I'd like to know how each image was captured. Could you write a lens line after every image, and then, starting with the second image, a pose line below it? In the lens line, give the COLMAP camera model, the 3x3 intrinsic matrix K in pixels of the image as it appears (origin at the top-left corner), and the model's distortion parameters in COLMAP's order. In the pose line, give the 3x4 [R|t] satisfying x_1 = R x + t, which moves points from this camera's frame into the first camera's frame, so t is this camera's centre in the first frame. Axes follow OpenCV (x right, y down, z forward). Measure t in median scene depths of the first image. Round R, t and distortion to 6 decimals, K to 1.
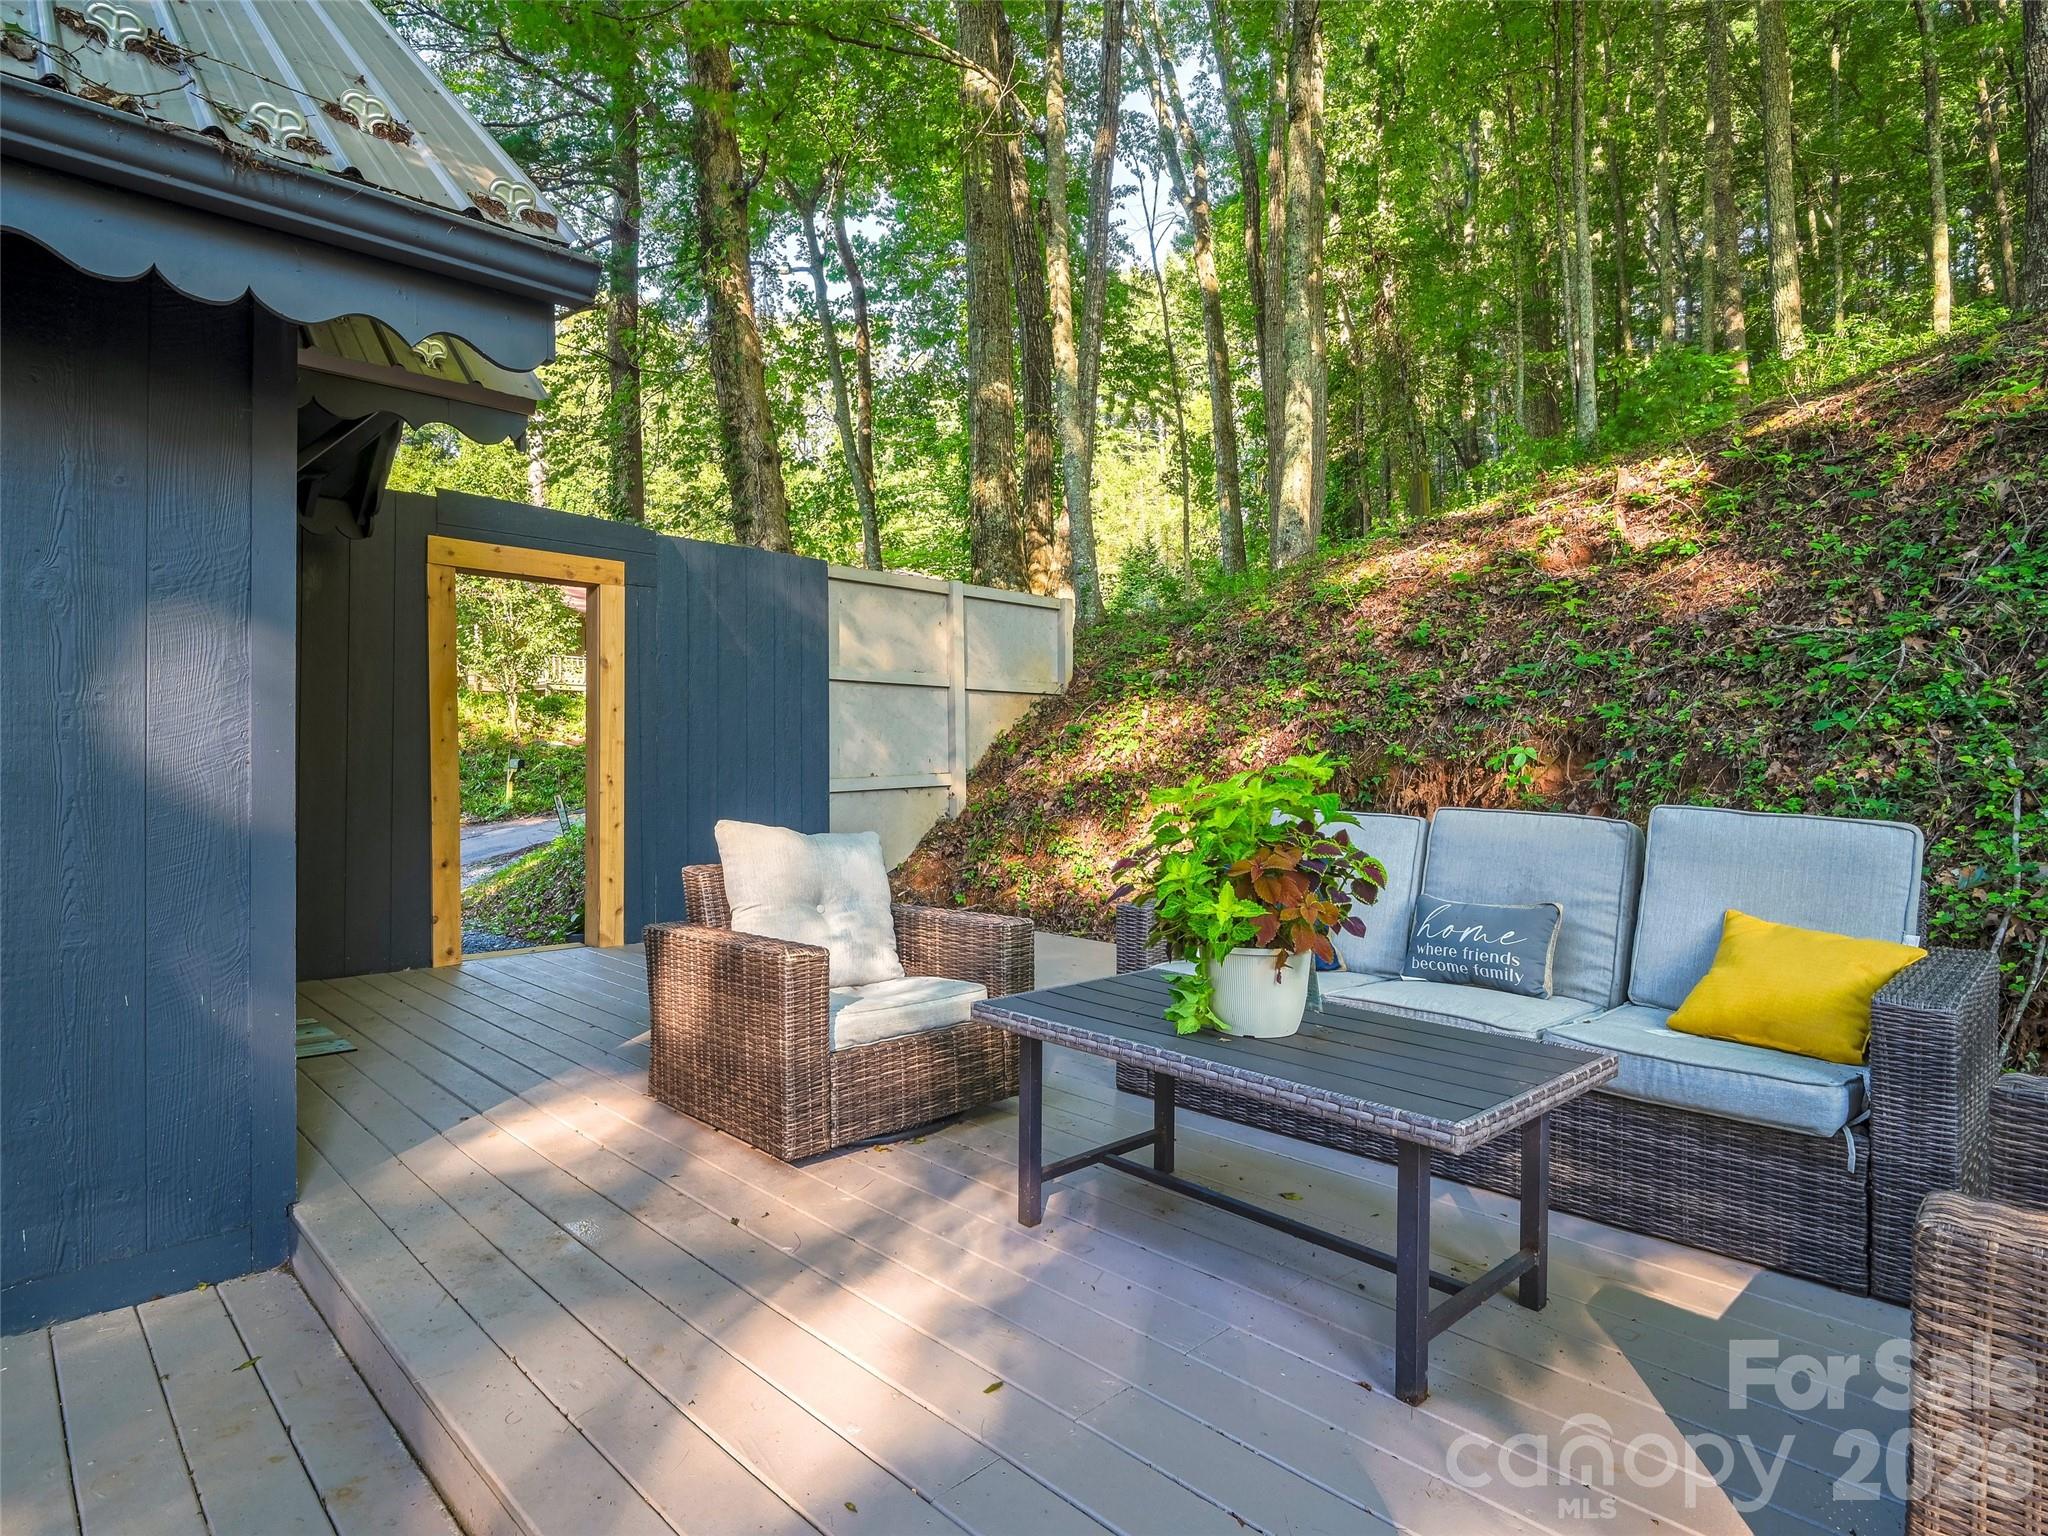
lens RADIAL K [[1072.1, 0, 1018.6], [0, 1072.1, 769.1], [0, 0, 1]] dist [-0.016562, 0.002715]
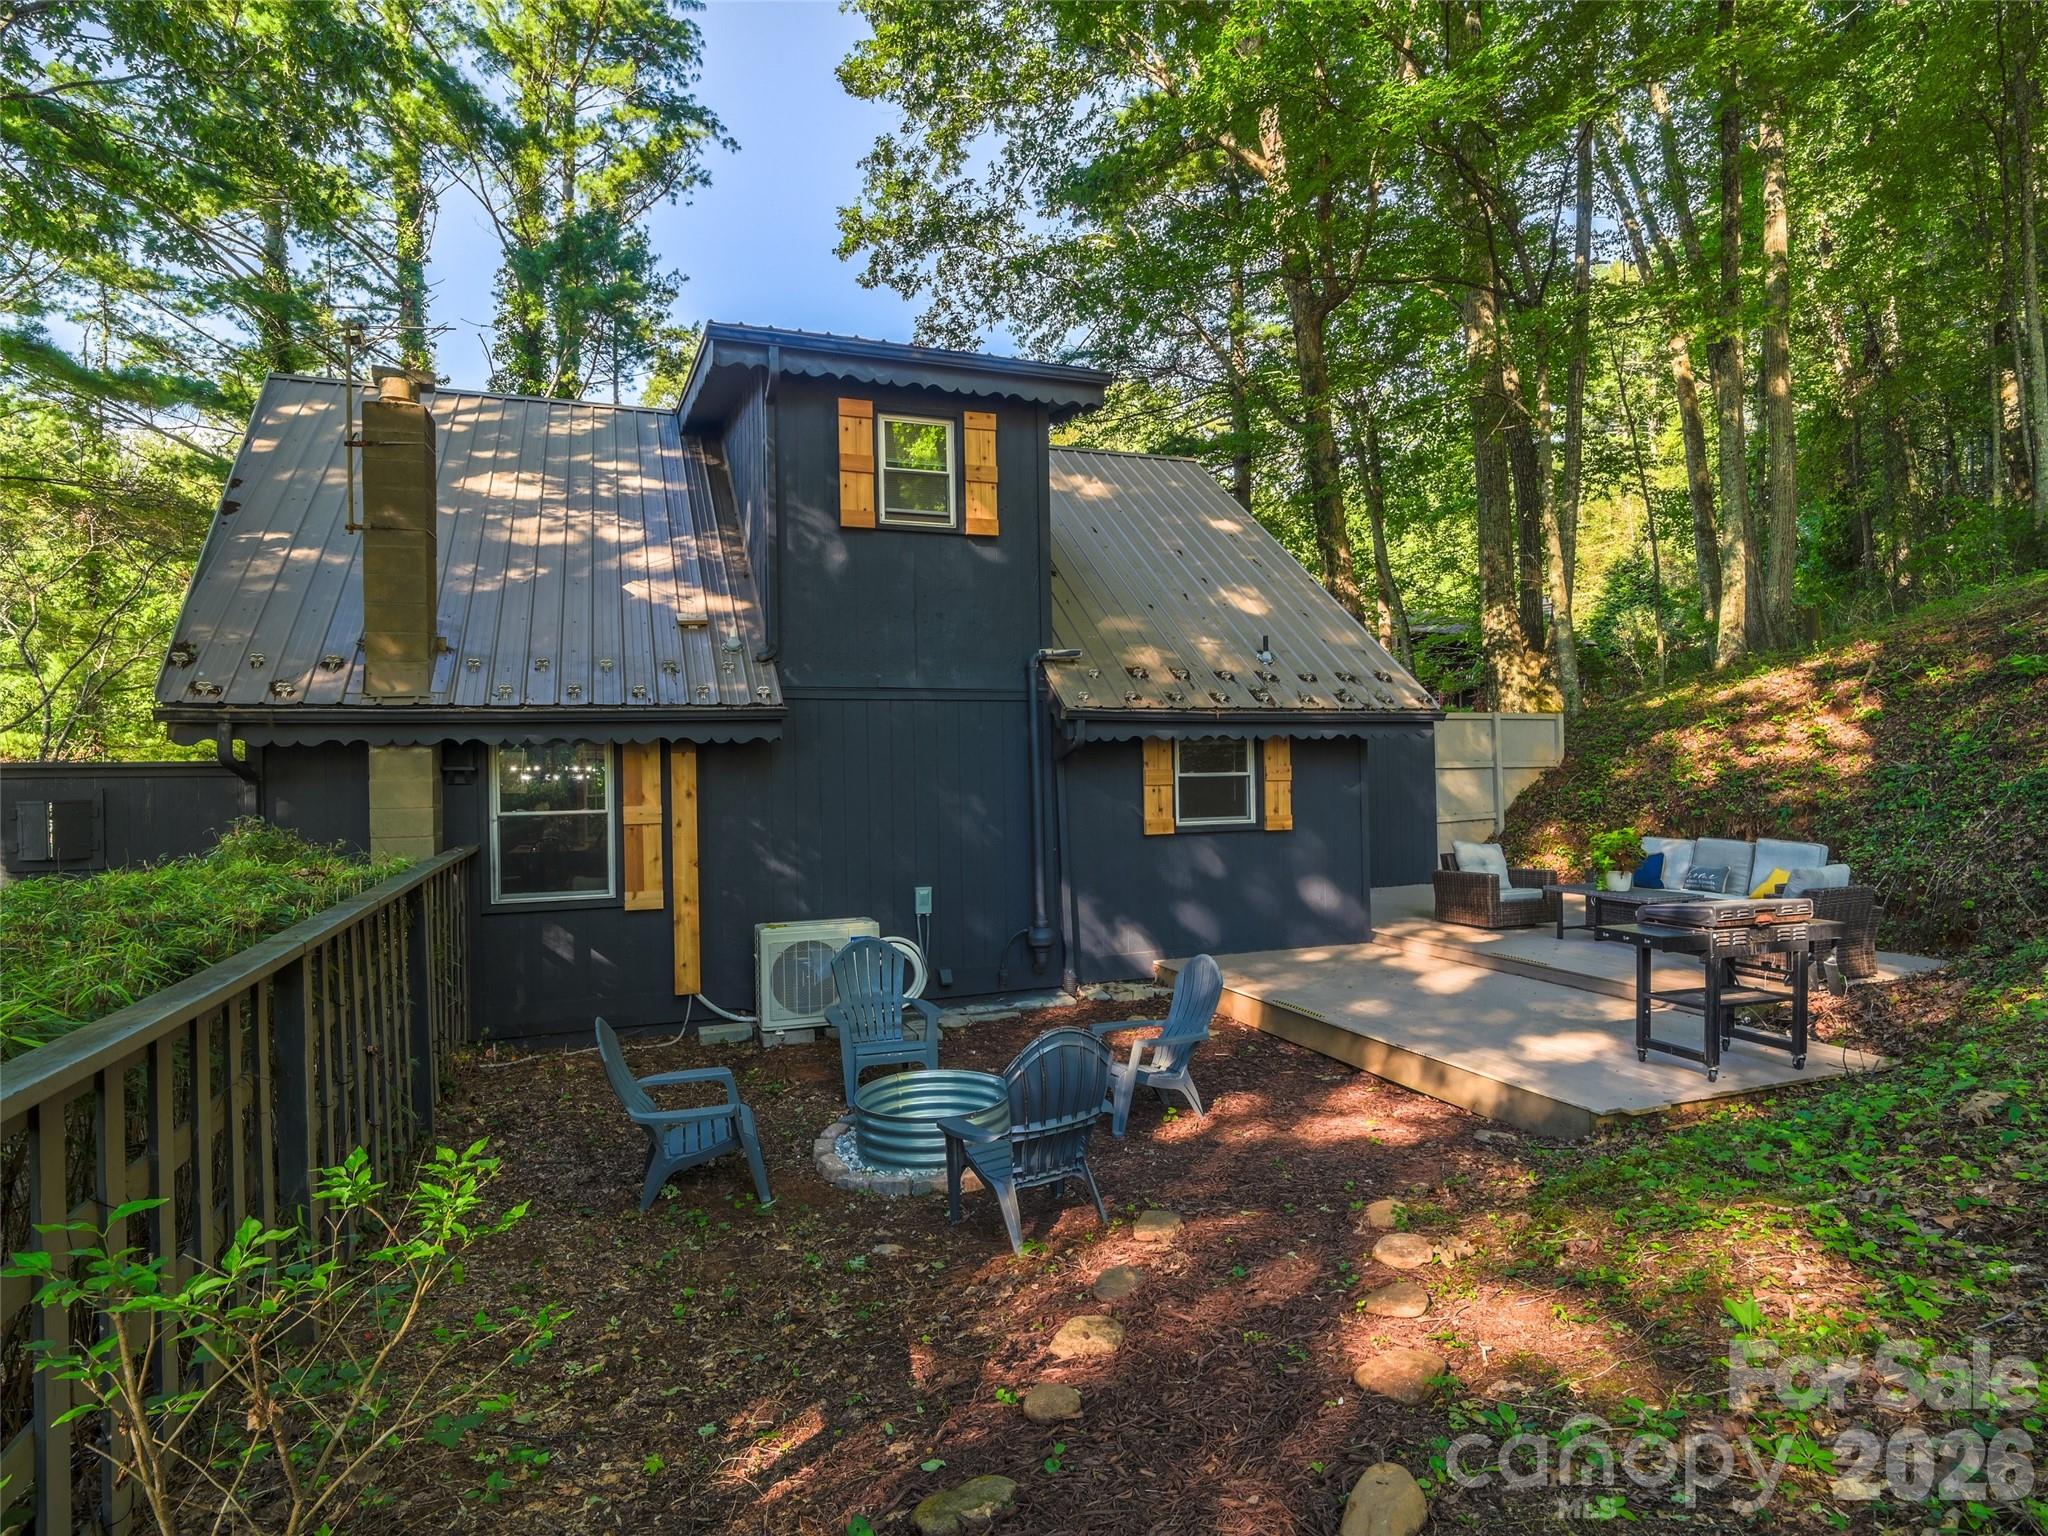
lens RADIAL K [[1072.1, 0, 1030.5], [0, 1072.1, 767.8], [0, 0, 1]] dist [-0.016562, 0.002715]
pose [[0.921598, -0.005176, -0.388111, -0.156297], [0.006256, 0.999979, 0.001520, -0.147559], [0.388095, -0.003829, 0.921612, -2.071721]]
